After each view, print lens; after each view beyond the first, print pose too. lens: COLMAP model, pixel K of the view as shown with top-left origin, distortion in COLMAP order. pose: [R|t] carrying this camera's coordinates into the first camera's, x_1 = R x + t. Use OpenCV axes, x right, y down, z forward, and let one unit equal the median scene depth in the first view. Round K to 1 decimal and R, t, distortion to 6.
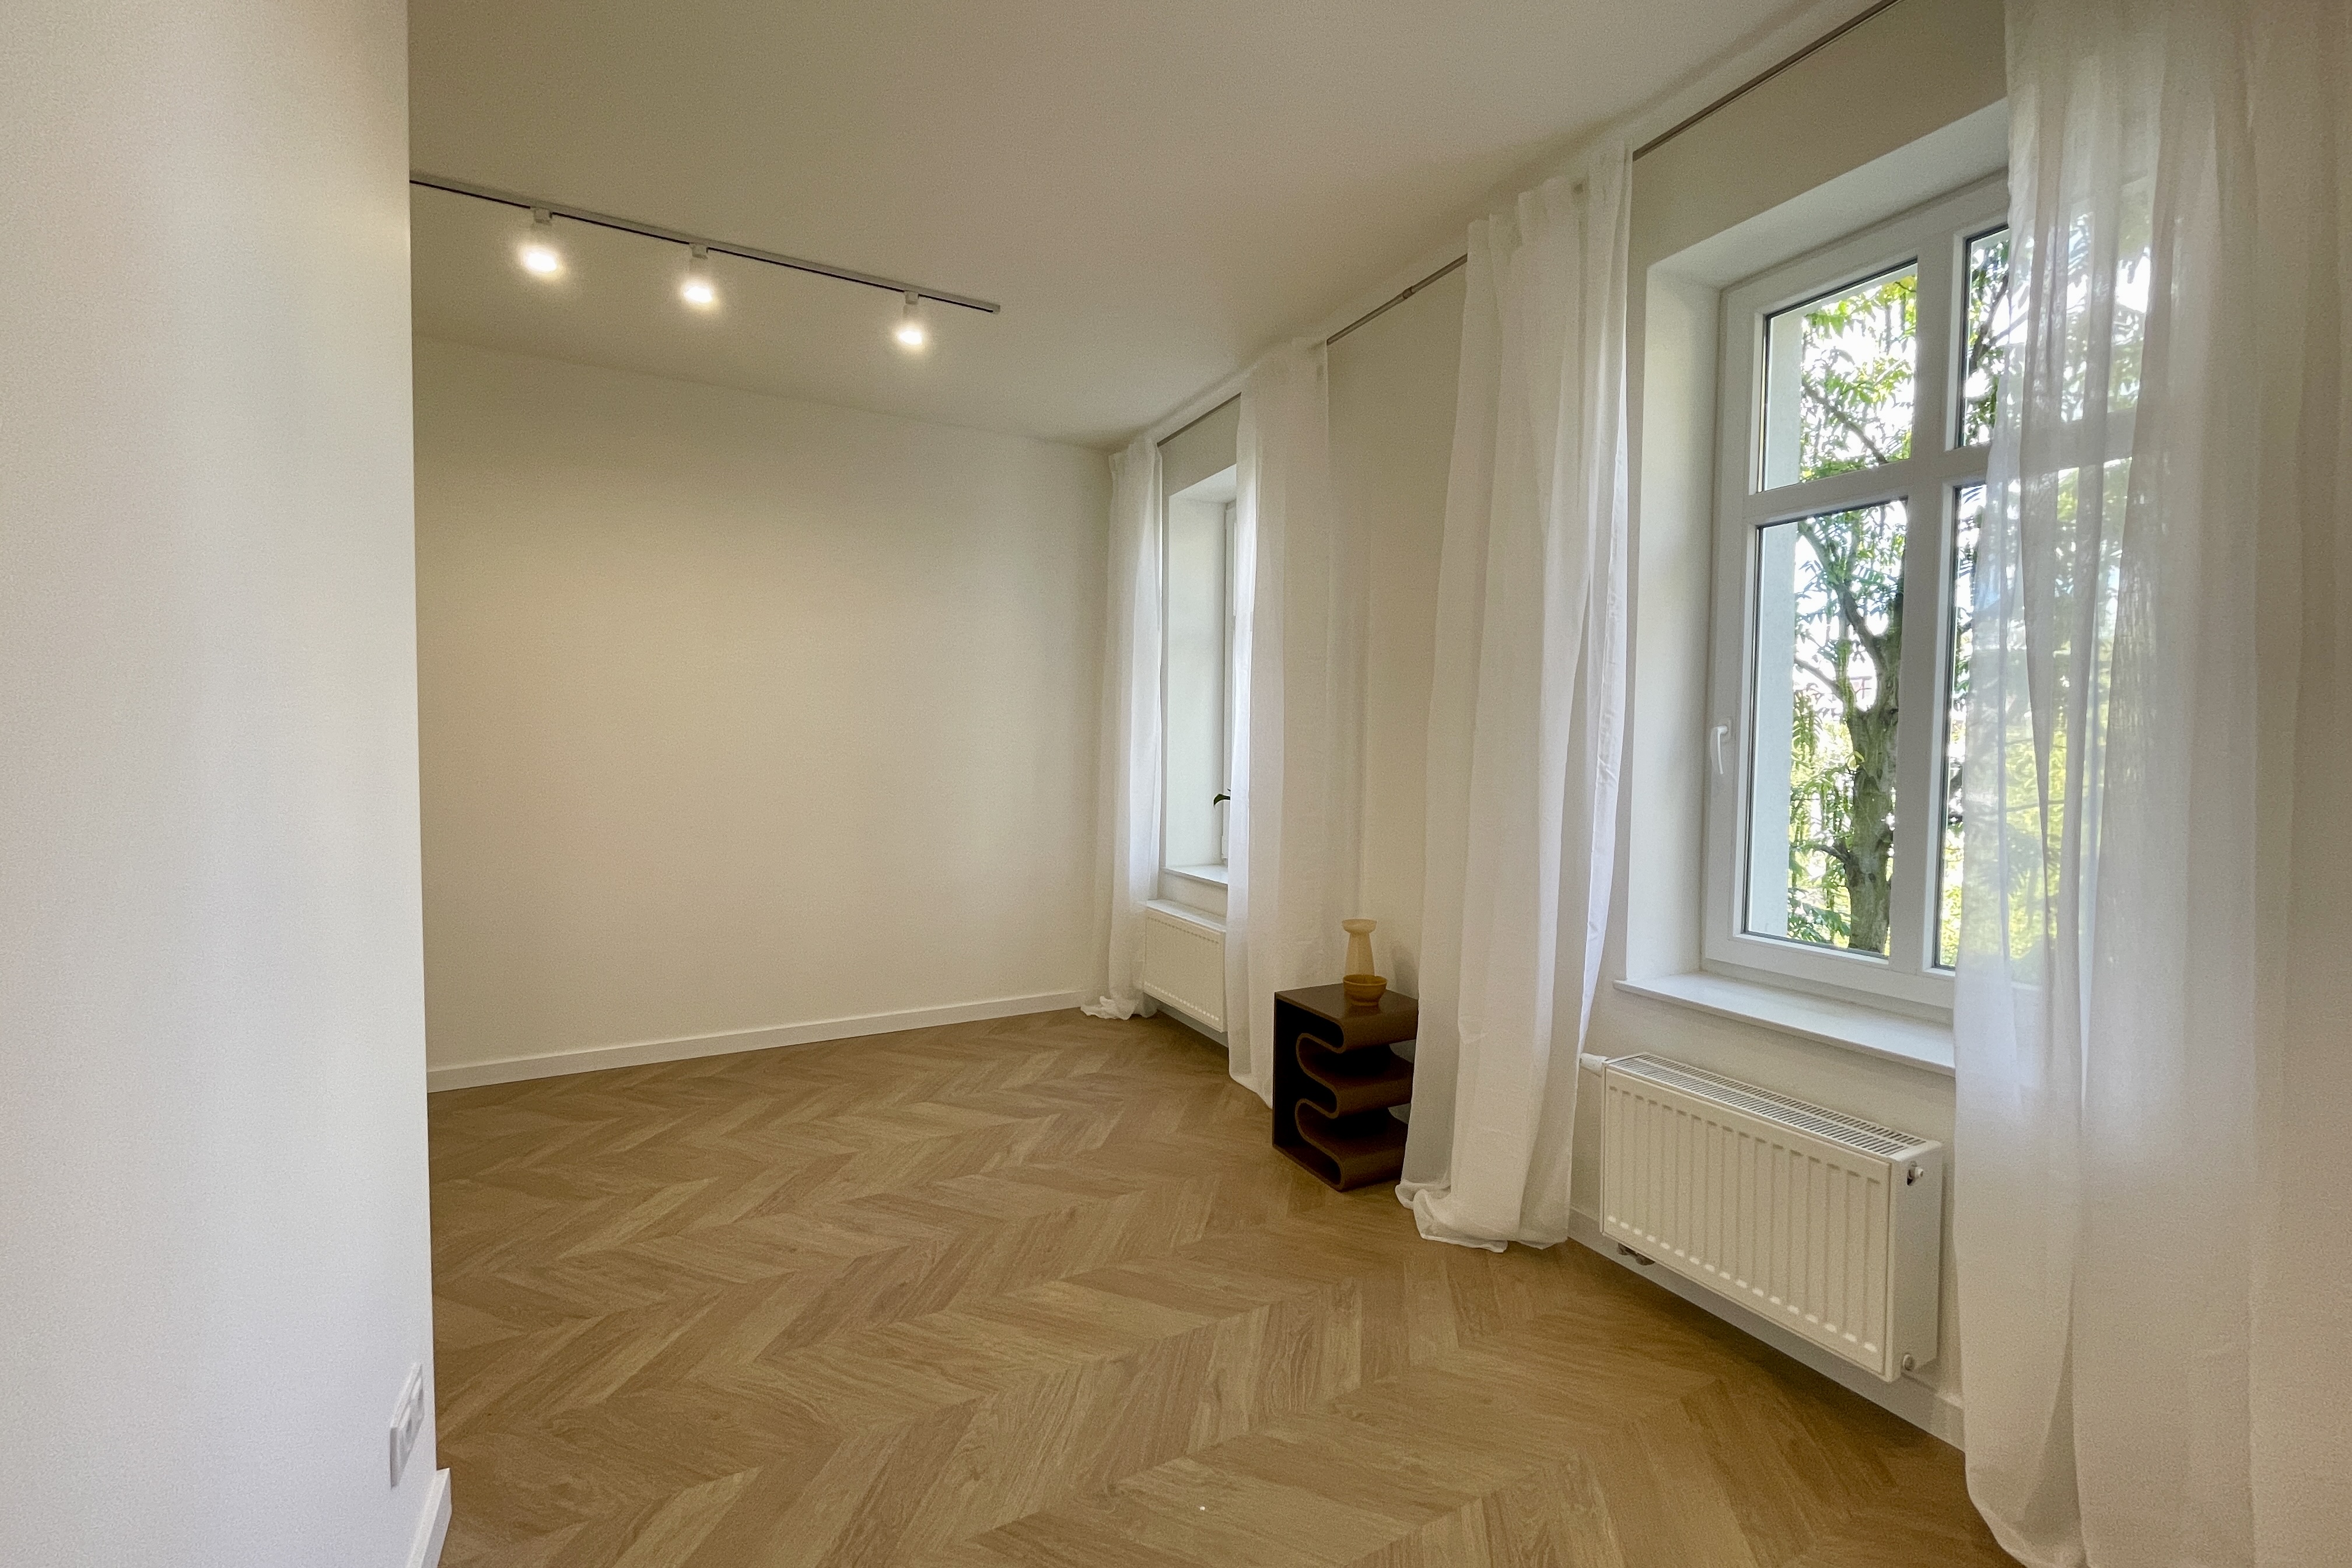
lens RADIAL K [[954.7, 0, 1171.9], [0, 954.7, 784.0], [0, 0, 1]] dist [-0.003342, 0.000158]
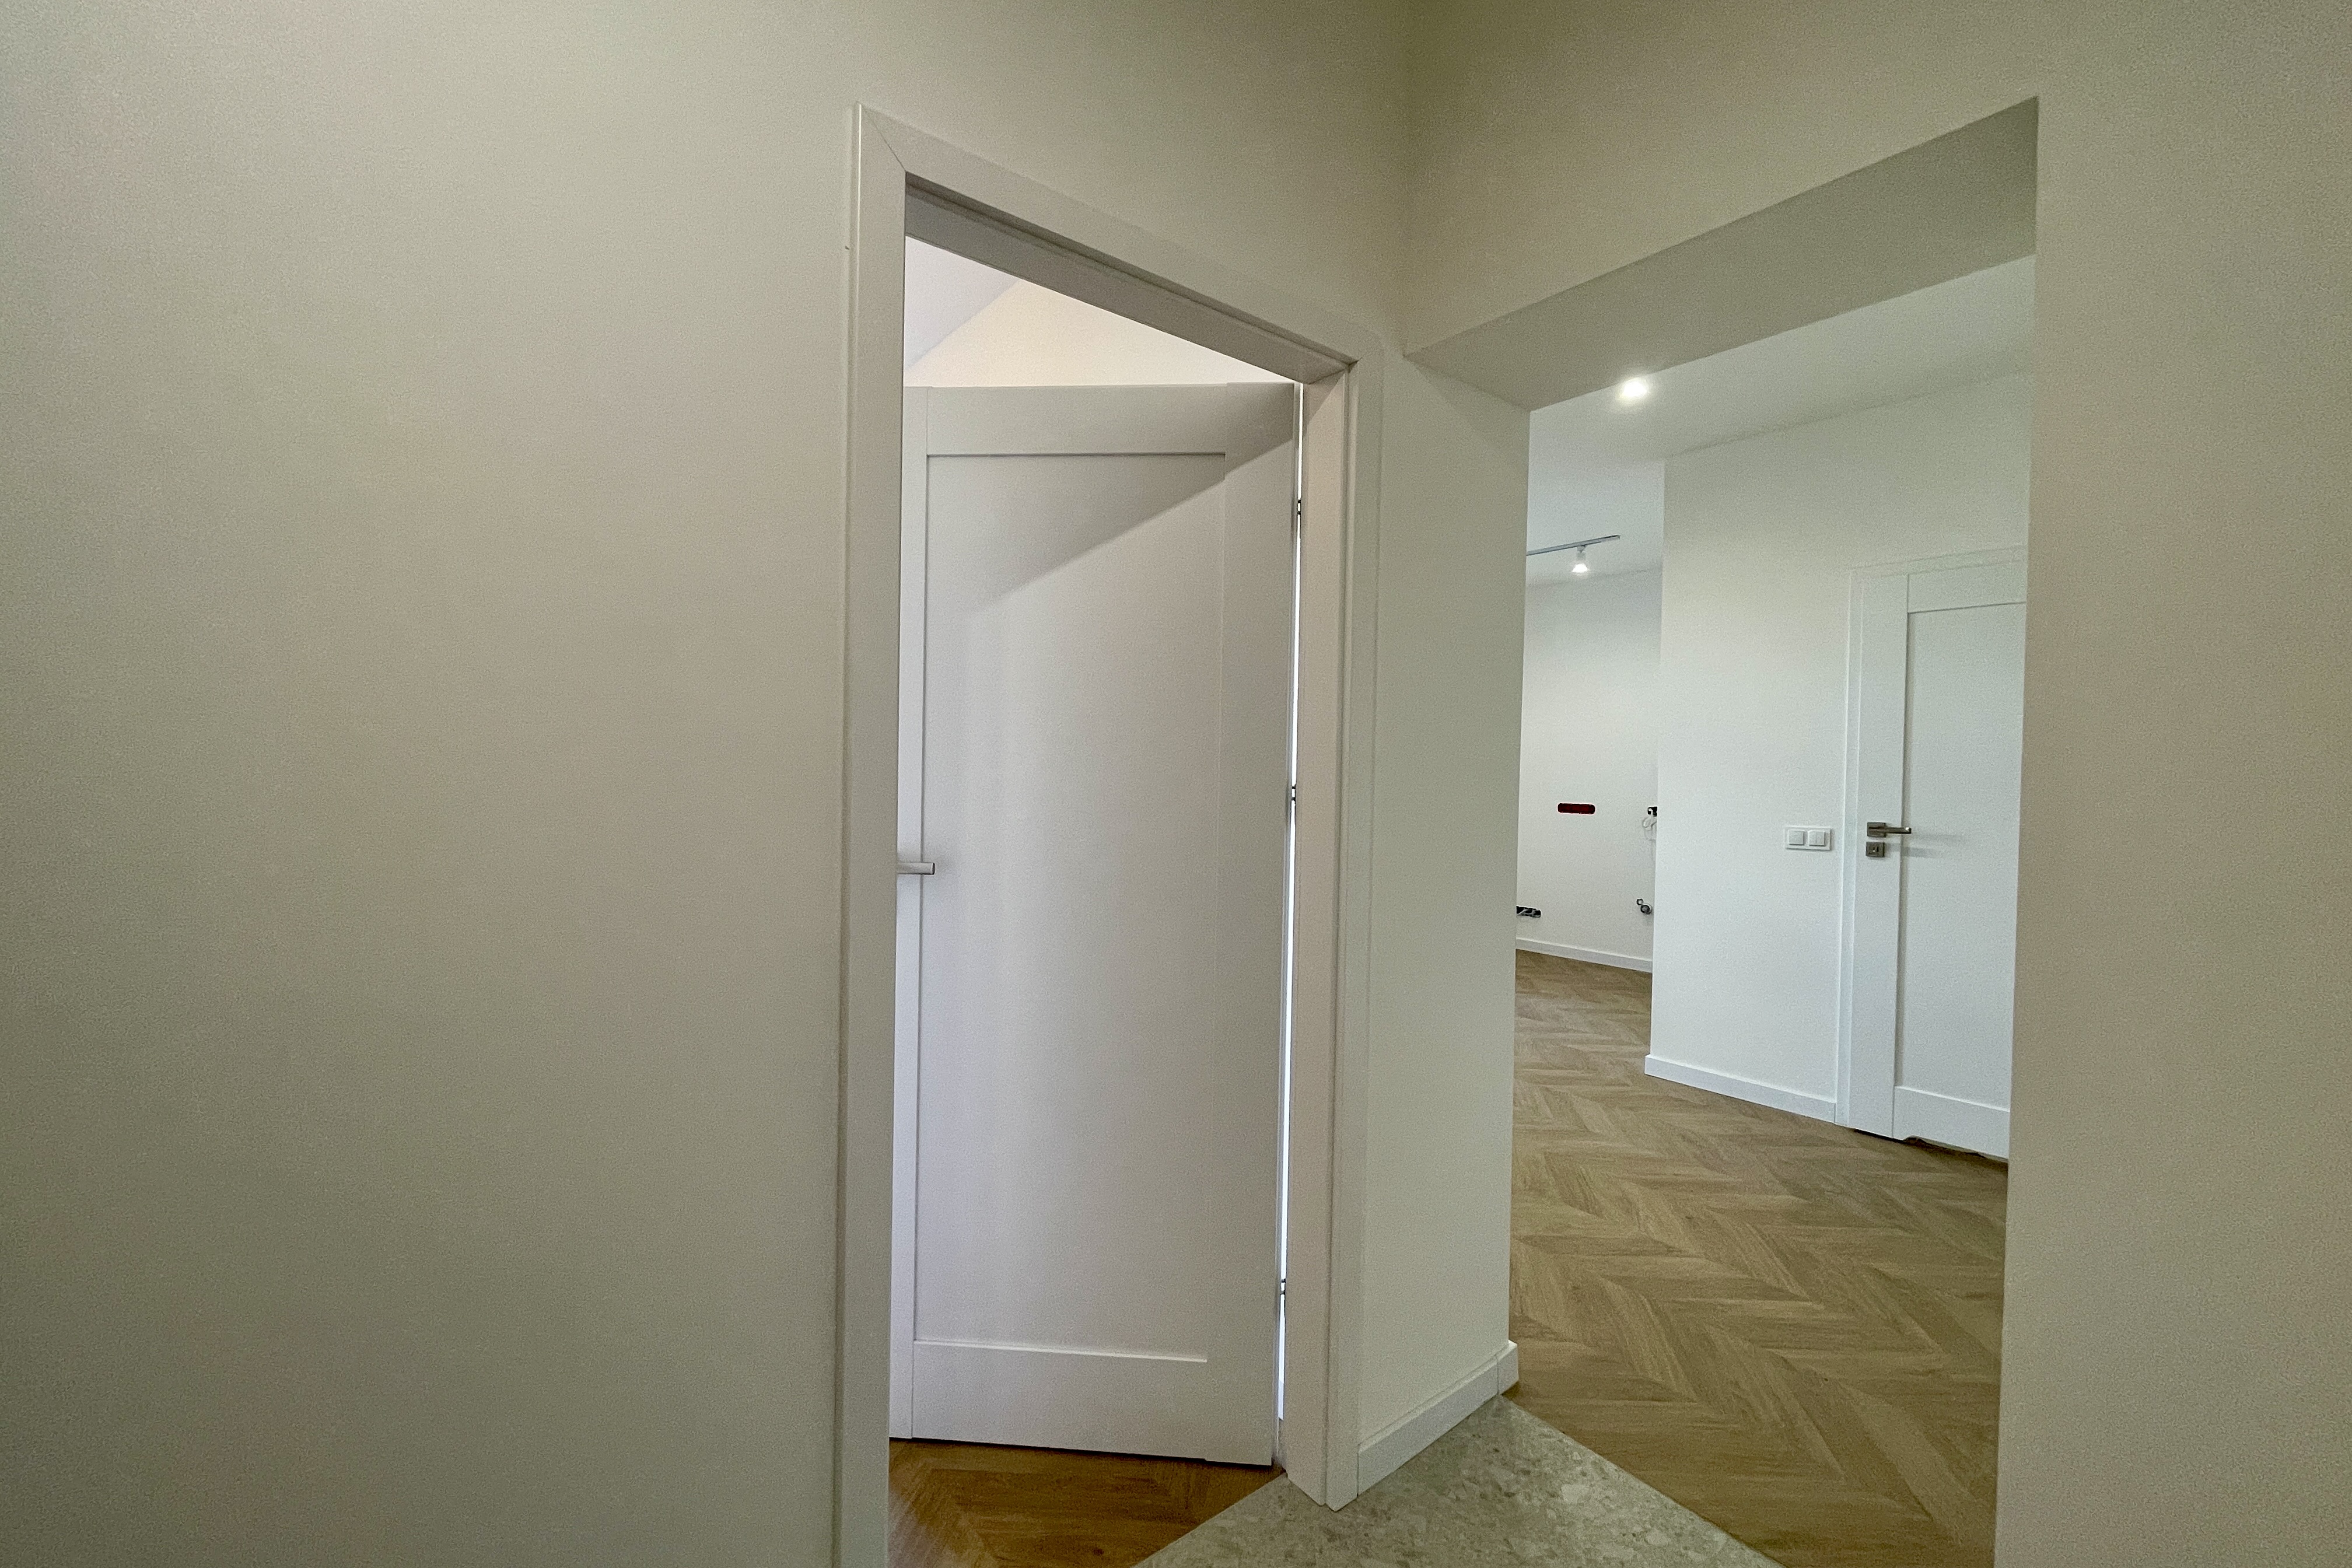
lens RADIAL K [[958.7, 0, 1172.5], [0, 958.7, 784.1], [0, 0, 1]] dist [-0.001885, 0.000202]
pose [[-0.176061, -0.028440, 0.983968, -2.123081], [0.018017, 0.999322, 0.032107, -0.104649], [-0.984214, 0.023380, -0.175429, 1.857408]]
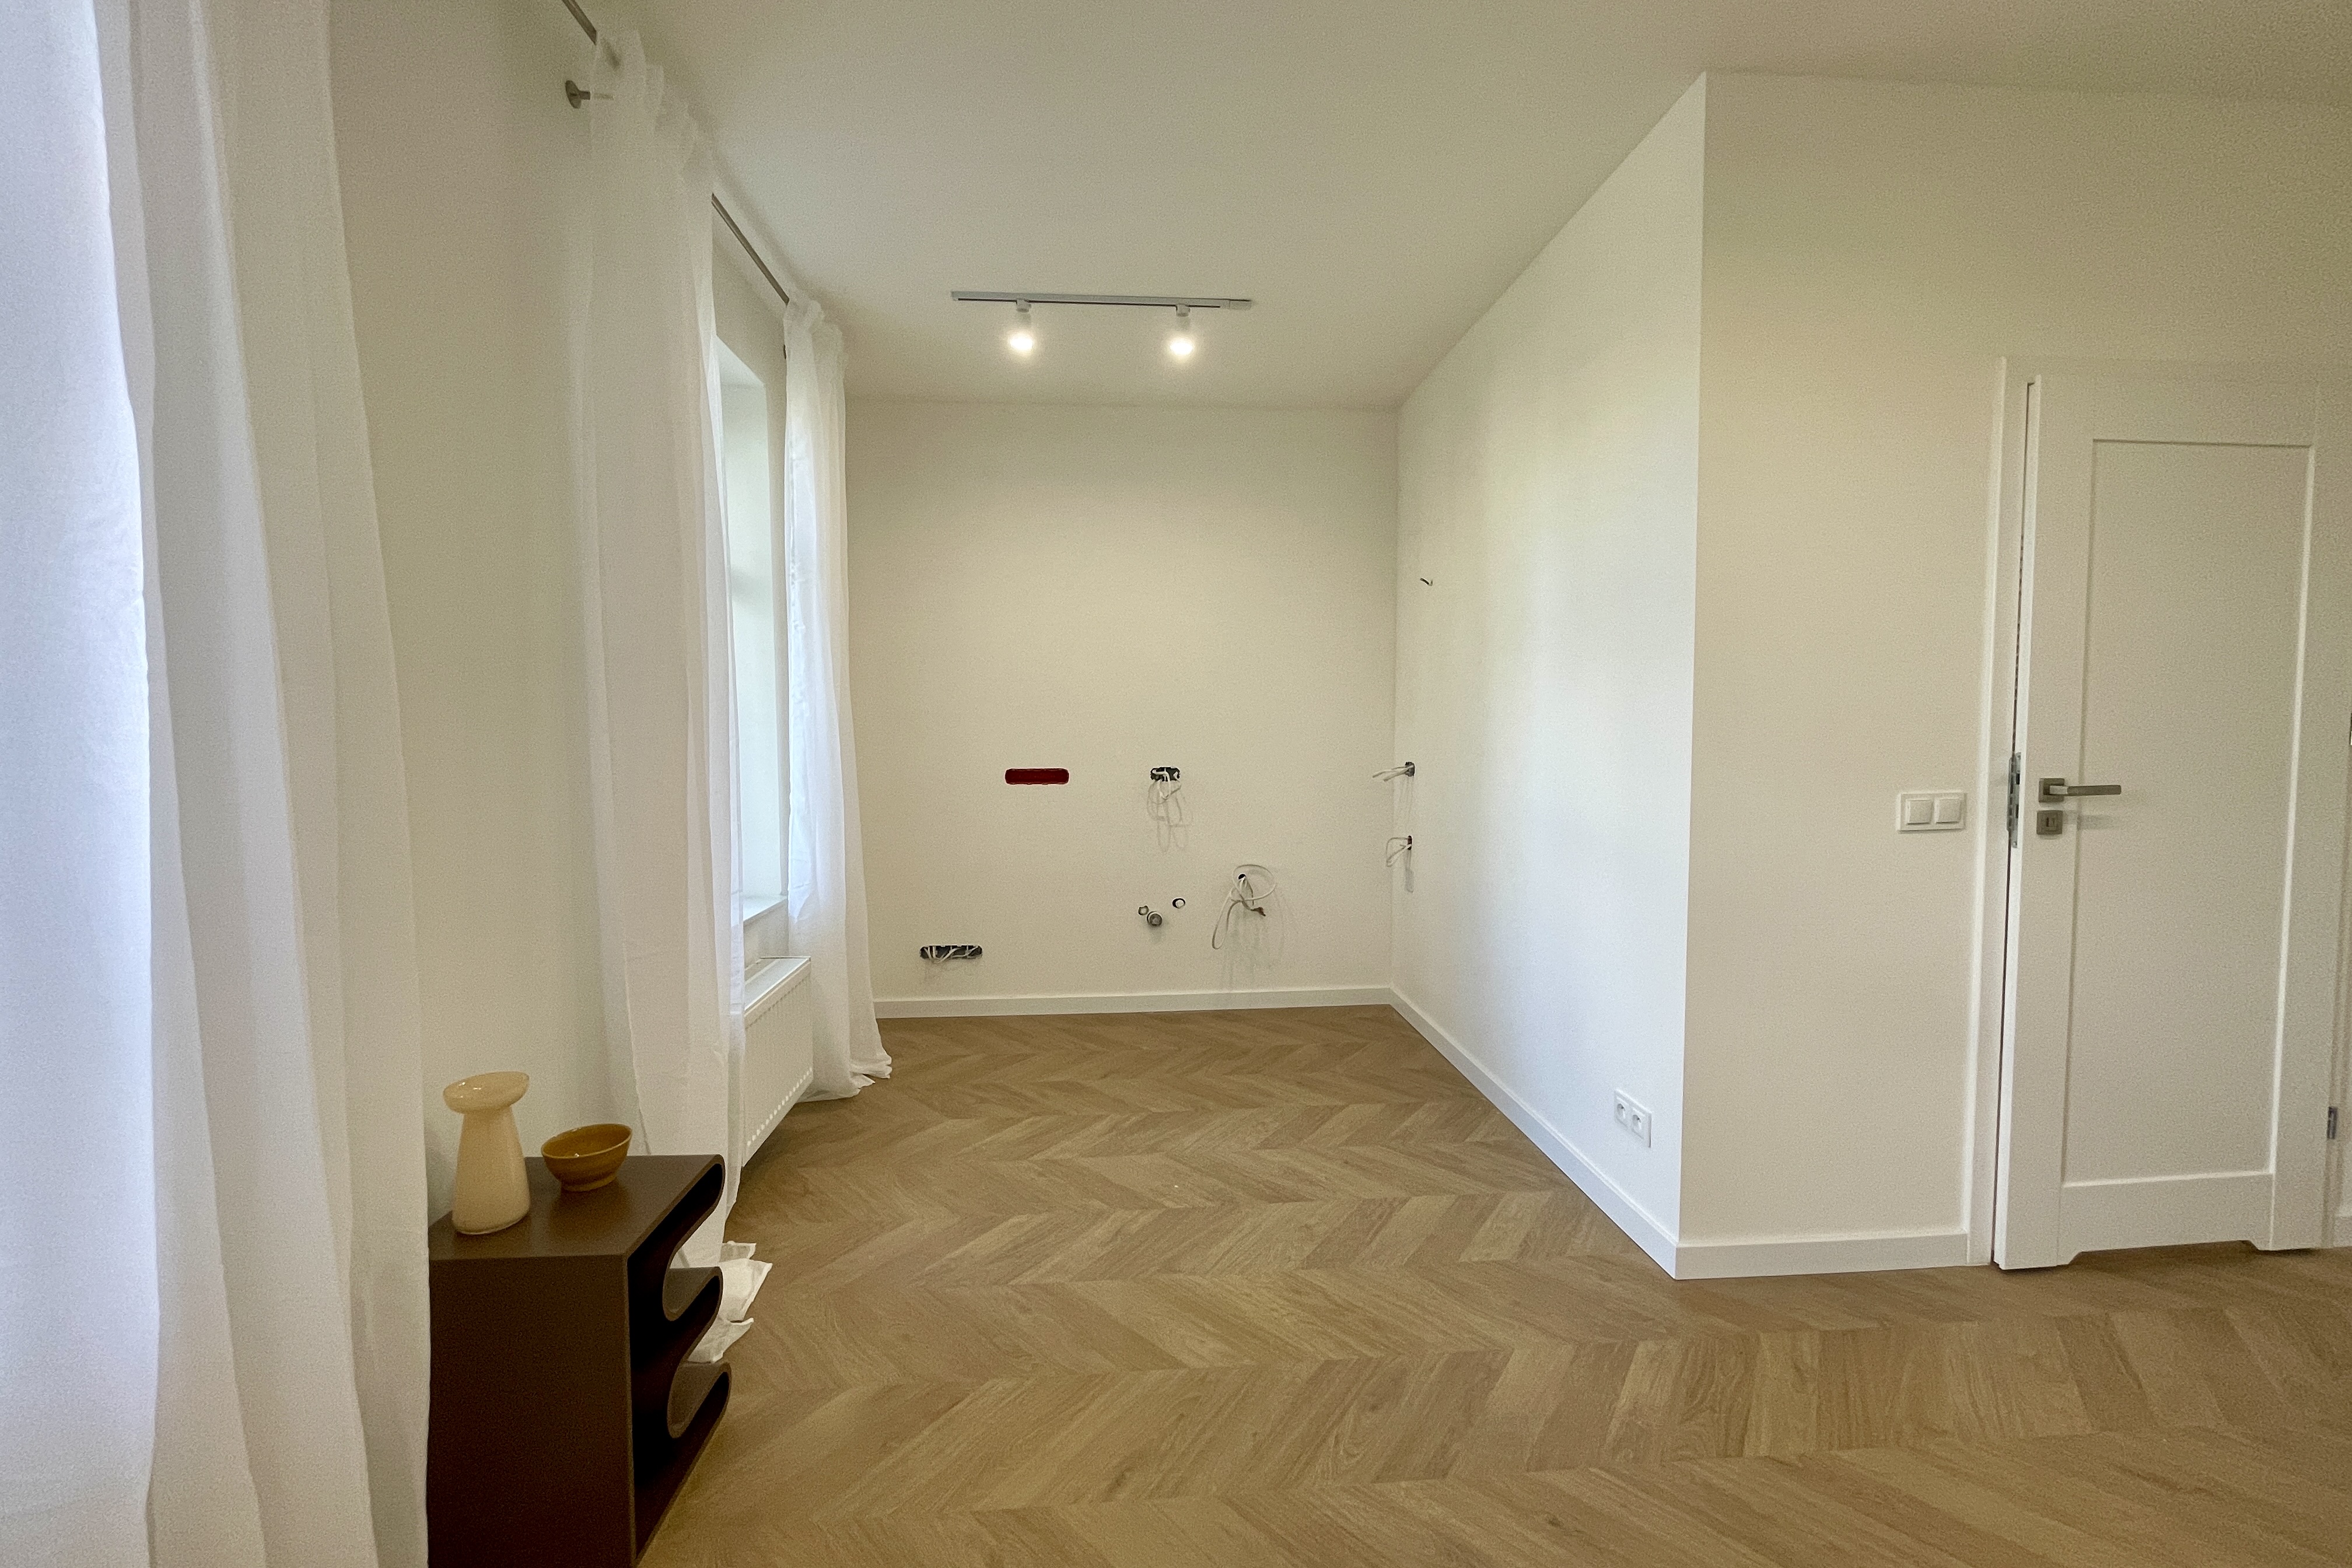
lens RADIAL K [[954.7, 0, 1171.9], [0, 954.7, 784.0], [0, 0, 1]] dist [-0.003342, 0.000158]
pose [[-0.916836, -0.027958, 0.398284, -0.416115], [0.010260, 0.995566, 0.093501, -0.066541], [-0.399132, 0.089811, -0.912484, 1.692424]]
